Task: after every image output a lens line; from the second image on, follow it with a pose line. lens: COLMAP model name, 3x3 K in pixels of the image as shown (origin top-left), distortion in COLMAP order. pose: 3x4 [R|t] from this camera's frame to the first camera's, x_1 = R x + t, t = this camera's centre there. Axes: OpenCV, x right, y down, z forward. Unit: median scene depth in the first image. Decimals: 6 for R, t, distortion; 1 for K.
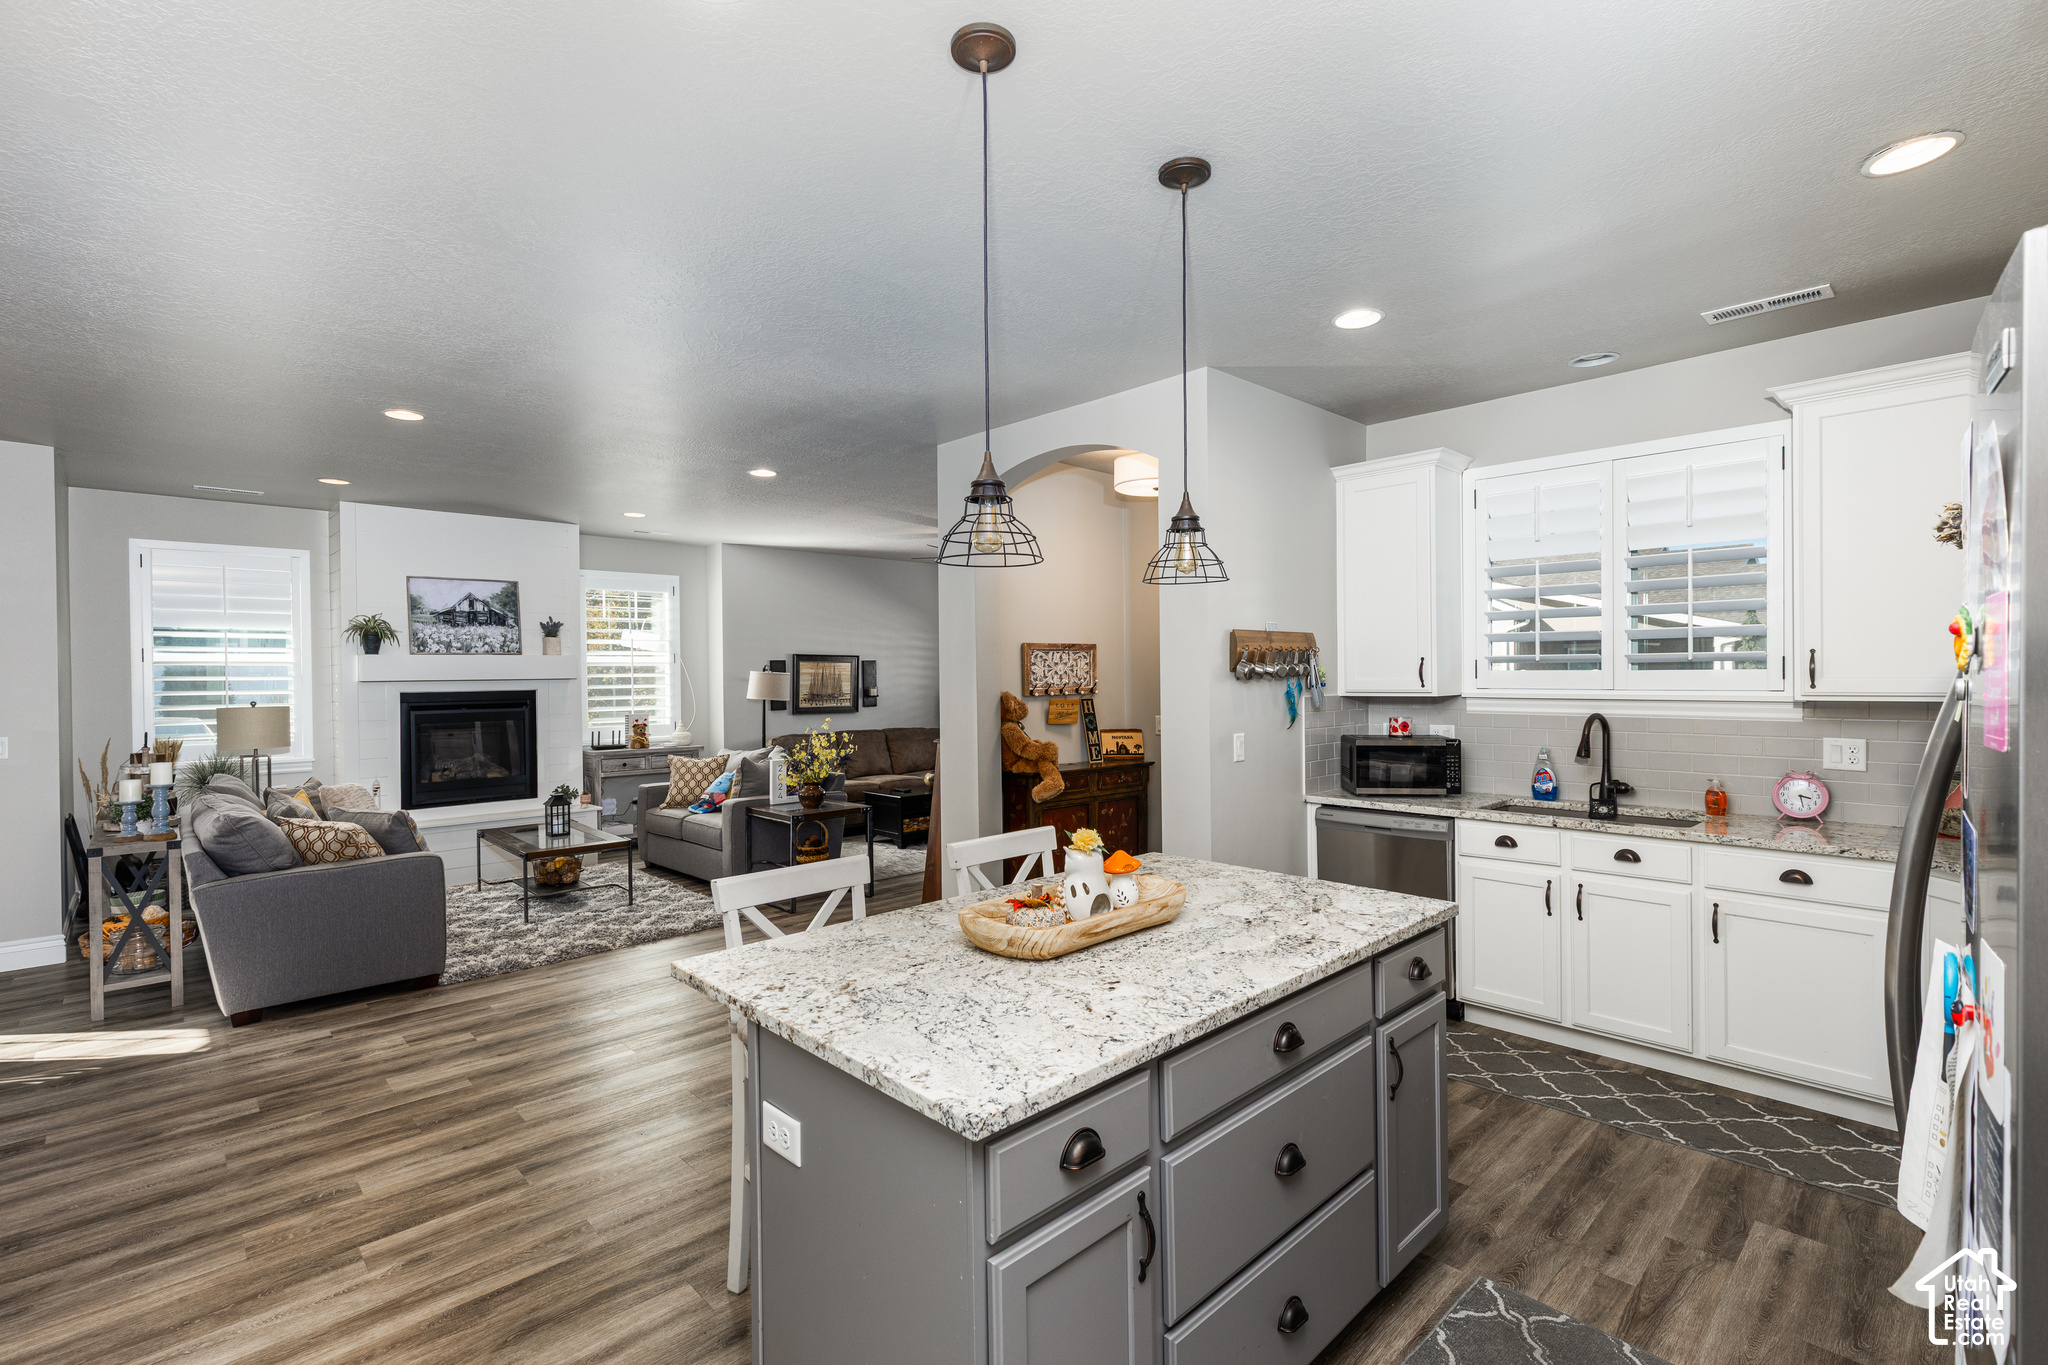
lens RADIAL K [[933.9, 0, 1029.6], [0, 933.9, 682.2], [0, 0, 1]] dist [0.003526, -0.000046]
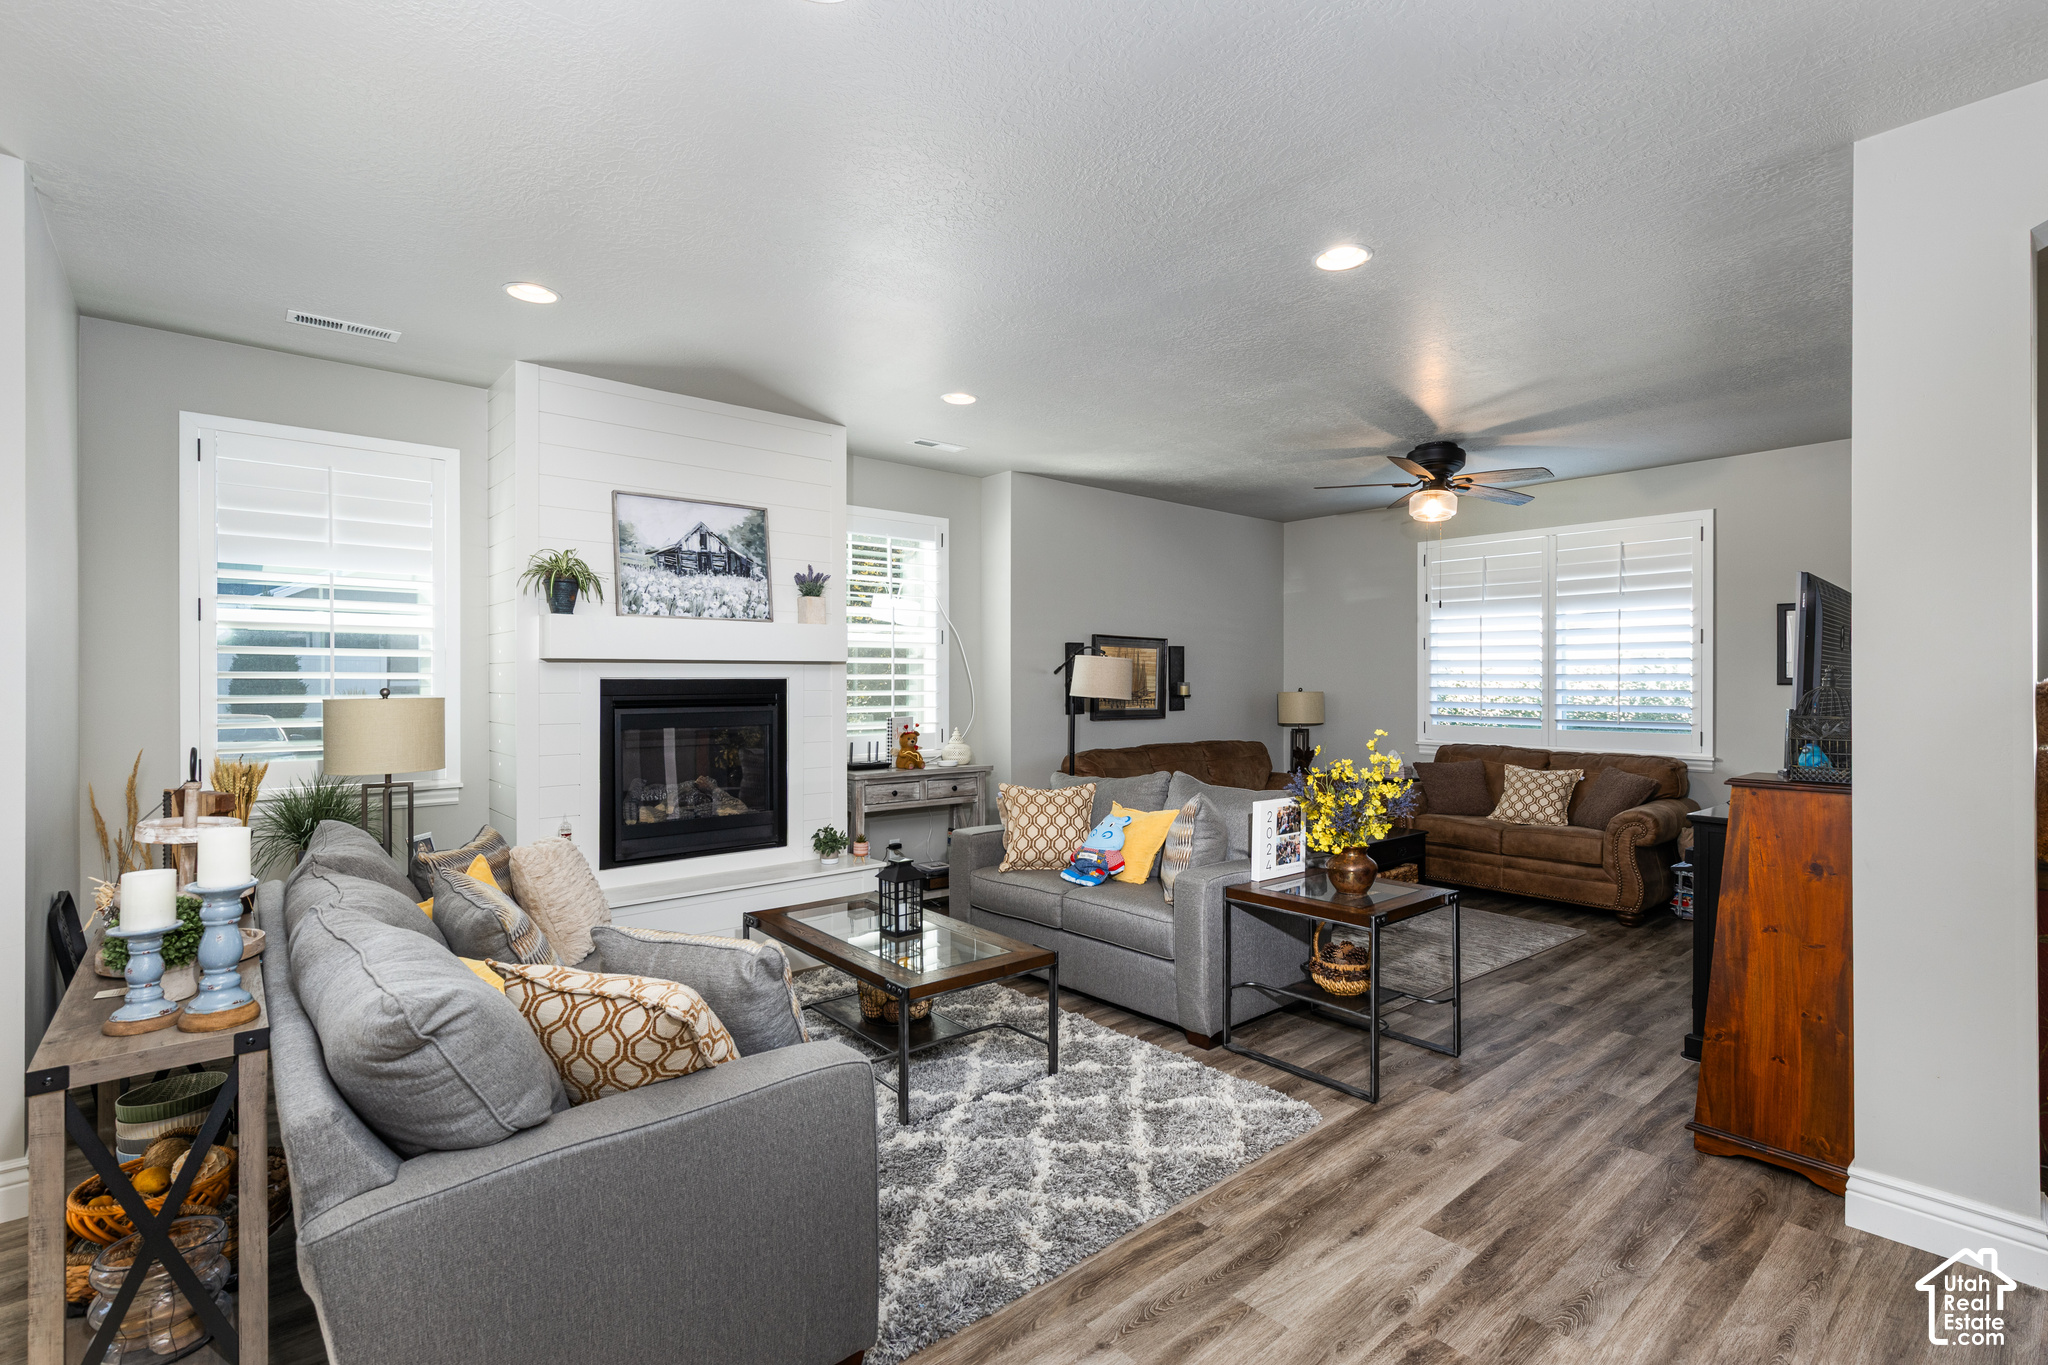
lens RADIAL K [[940.5, 0, 1024.0], [0, 940.5, 682.5], [0, 0, 1]] dist [0.008917, 0.000255]
pose [[0.998728, 0.010957, -0.049213, -0.362455], [-0.011190, 0.999927, -0.004476, 0.013361], [0.049160, 0.005021, 0.998778, 0.391297]]
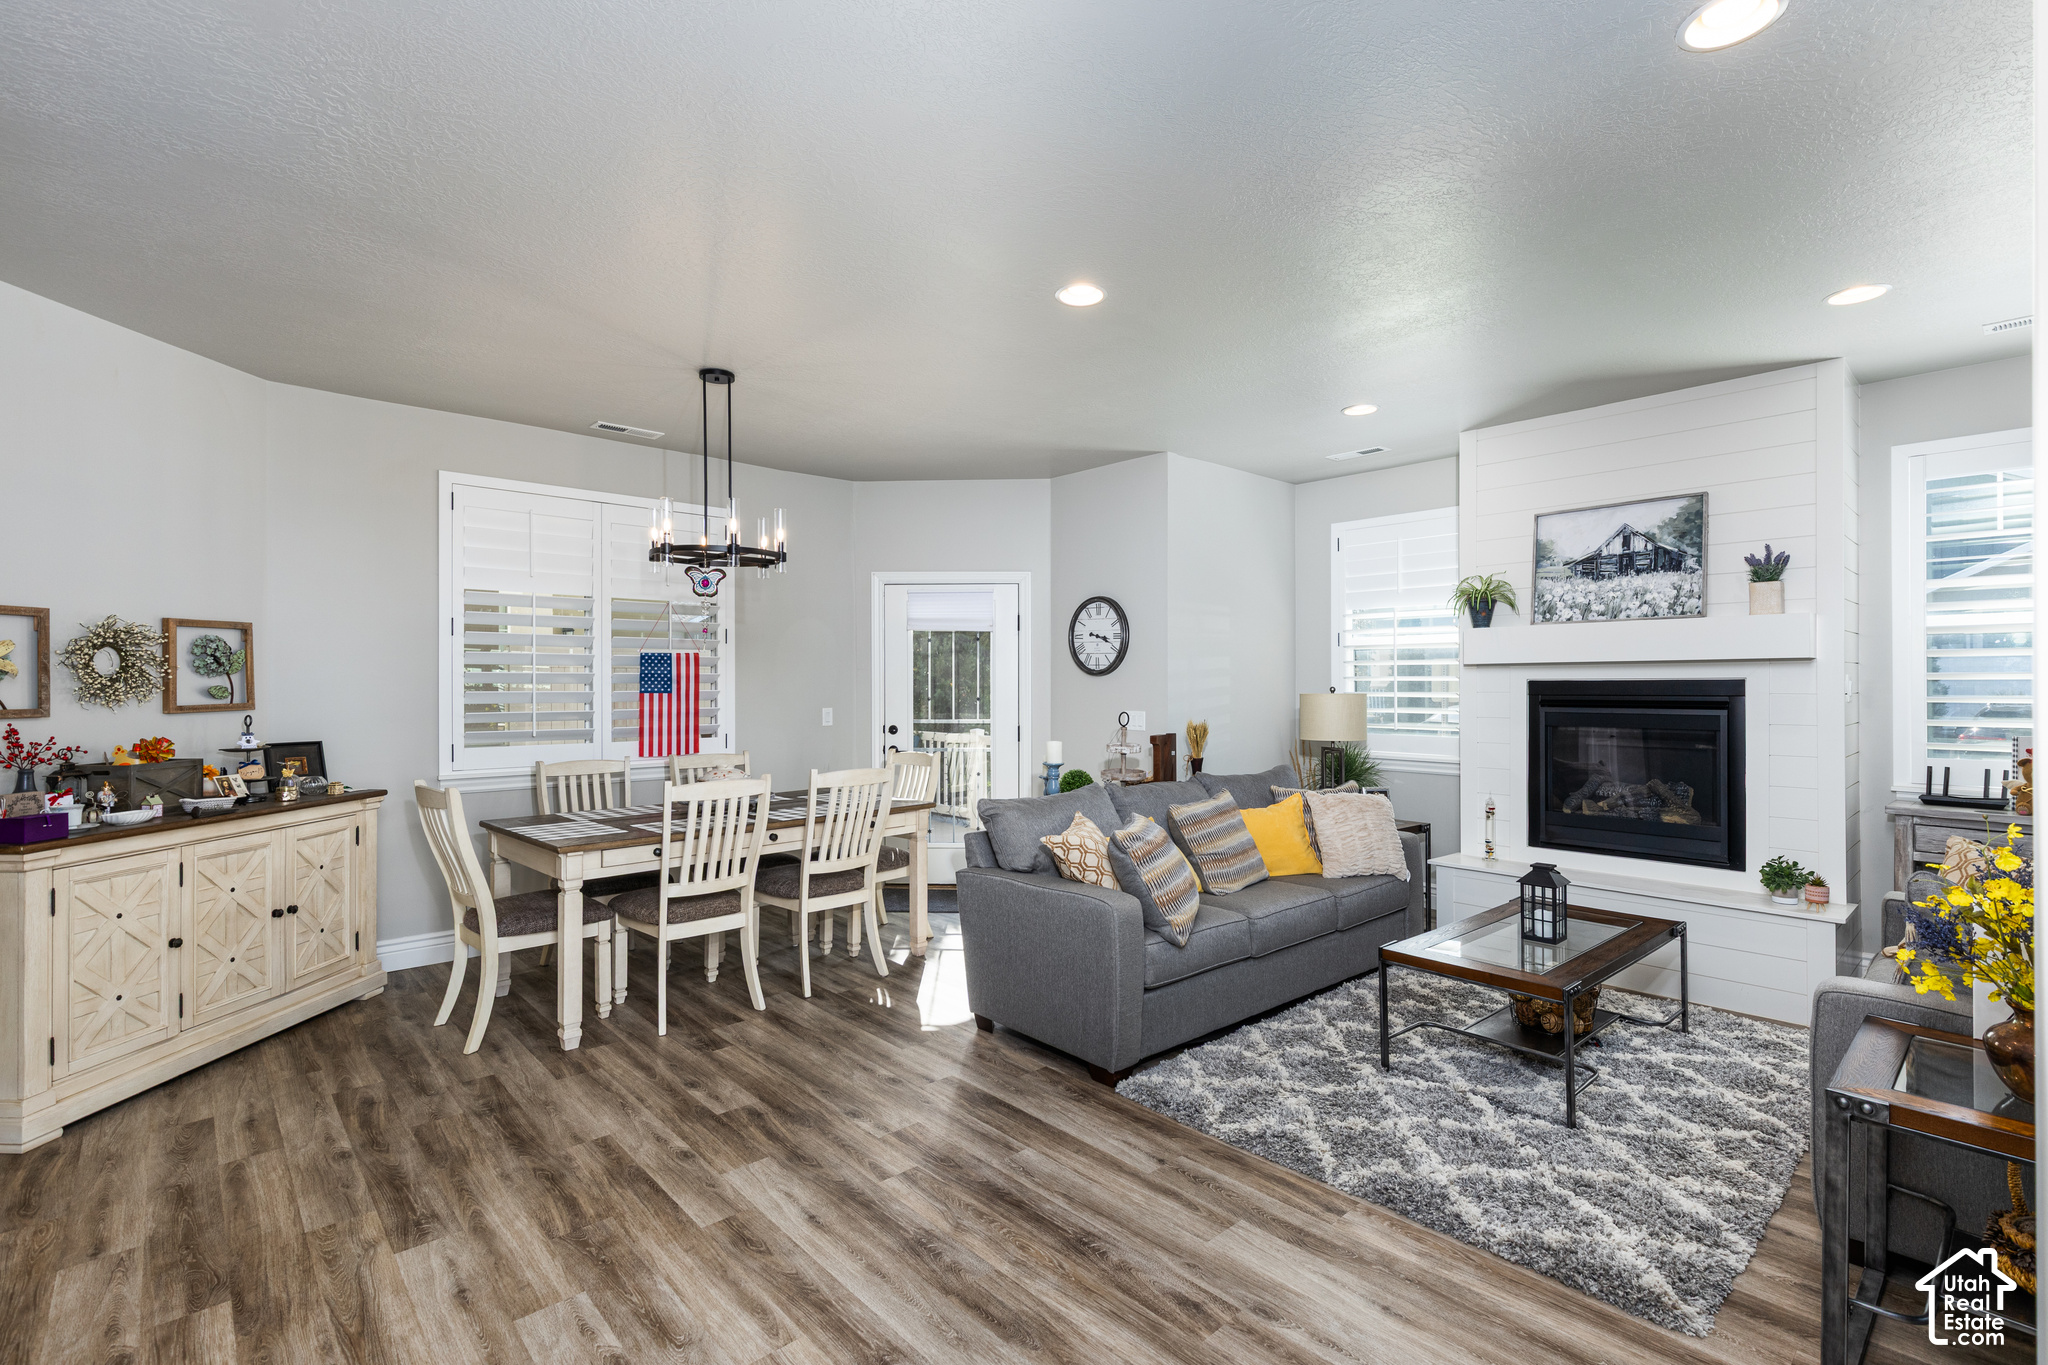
lens RADIAL K [[933.9, 0, 1029.6], [0, 933.9, 682.2], [0, 0, 1]] dist [0.003526, -0.000046]
pose [[-0.017292, 0.009361, -0.999807, 0.045261], [-0.007296, 0.999928, 0.009488, 0.008770], [0.999824, 0.007459, -0.017222, 0.632807]]
